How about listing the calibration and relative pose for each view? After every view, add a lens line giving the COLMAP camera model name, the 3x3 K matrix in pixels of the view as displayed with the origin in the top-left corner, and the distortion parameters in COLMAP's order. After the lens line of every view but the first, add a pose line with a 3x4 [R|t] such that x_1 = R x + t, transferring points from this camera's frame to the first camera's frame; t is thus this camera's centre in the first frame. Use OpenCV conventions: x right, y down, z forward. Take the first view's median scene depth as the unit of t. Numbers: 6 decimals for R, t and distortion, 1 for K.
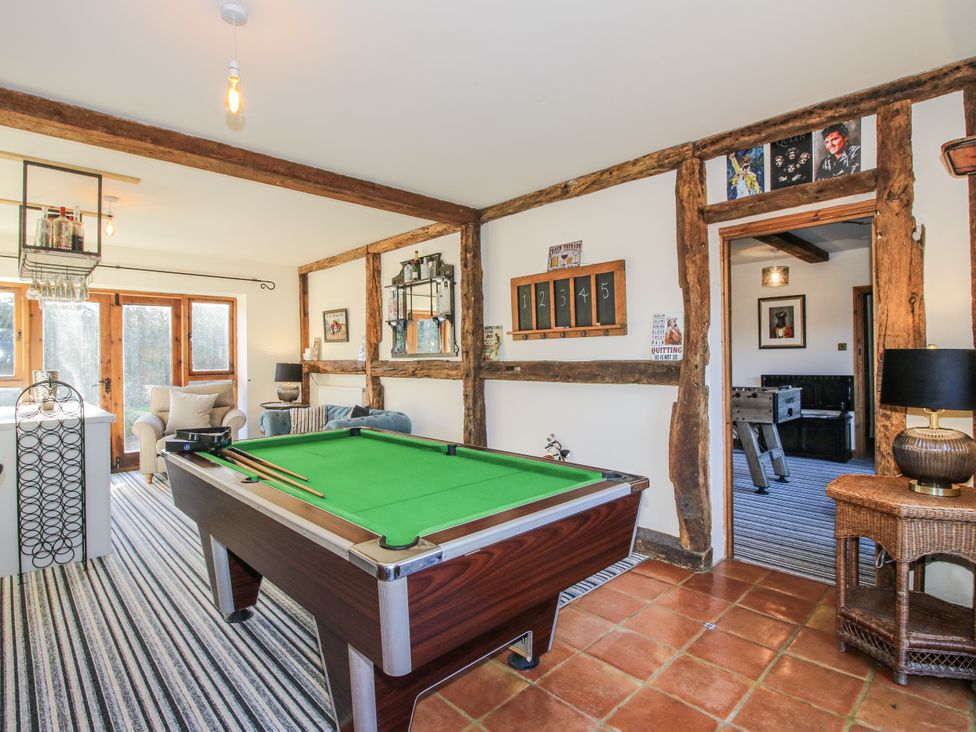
lens RADIAL K [[506.9, 0, 484.1], [0, 506.9, 362.7], [0, 0, 1]] dist [-0.000059, -0.000397]
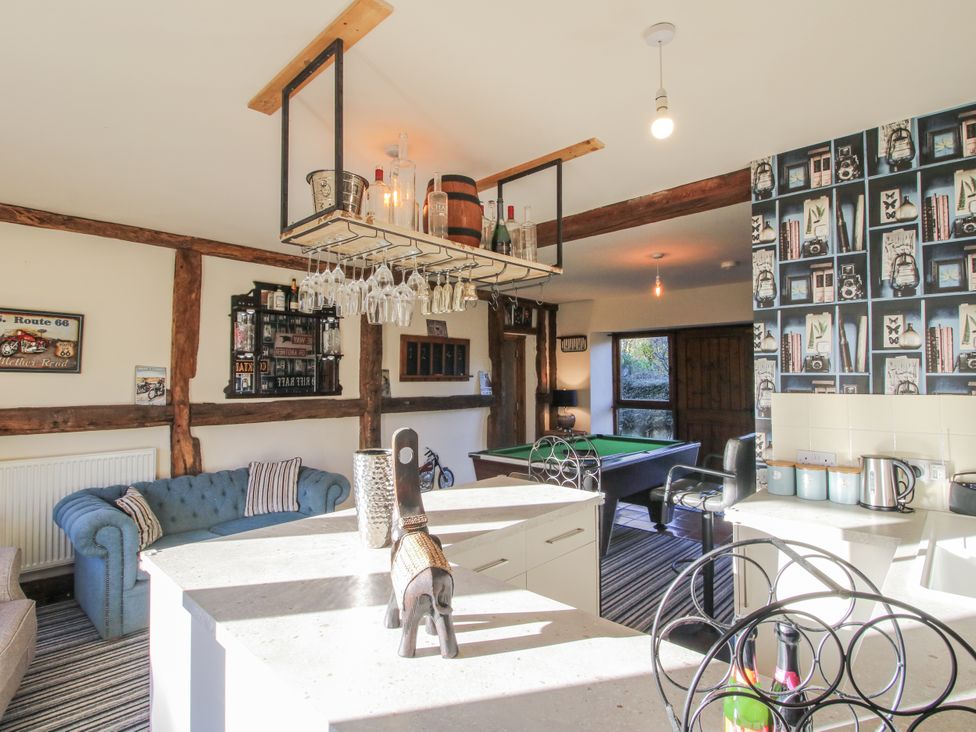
lens RADIAL K [[506.9, 0, 484.1], [0, 506.9, 362.7], [0, 0, 1]] dist [-0.000059, -0.000397]
pose [[-0.050260, 0.042160, 0.997846, -1.258203], [0.009874, 0.999081, -0.041715, -0.037282], [-0.998687, 0.007756, -0.050630, 0.858421]]
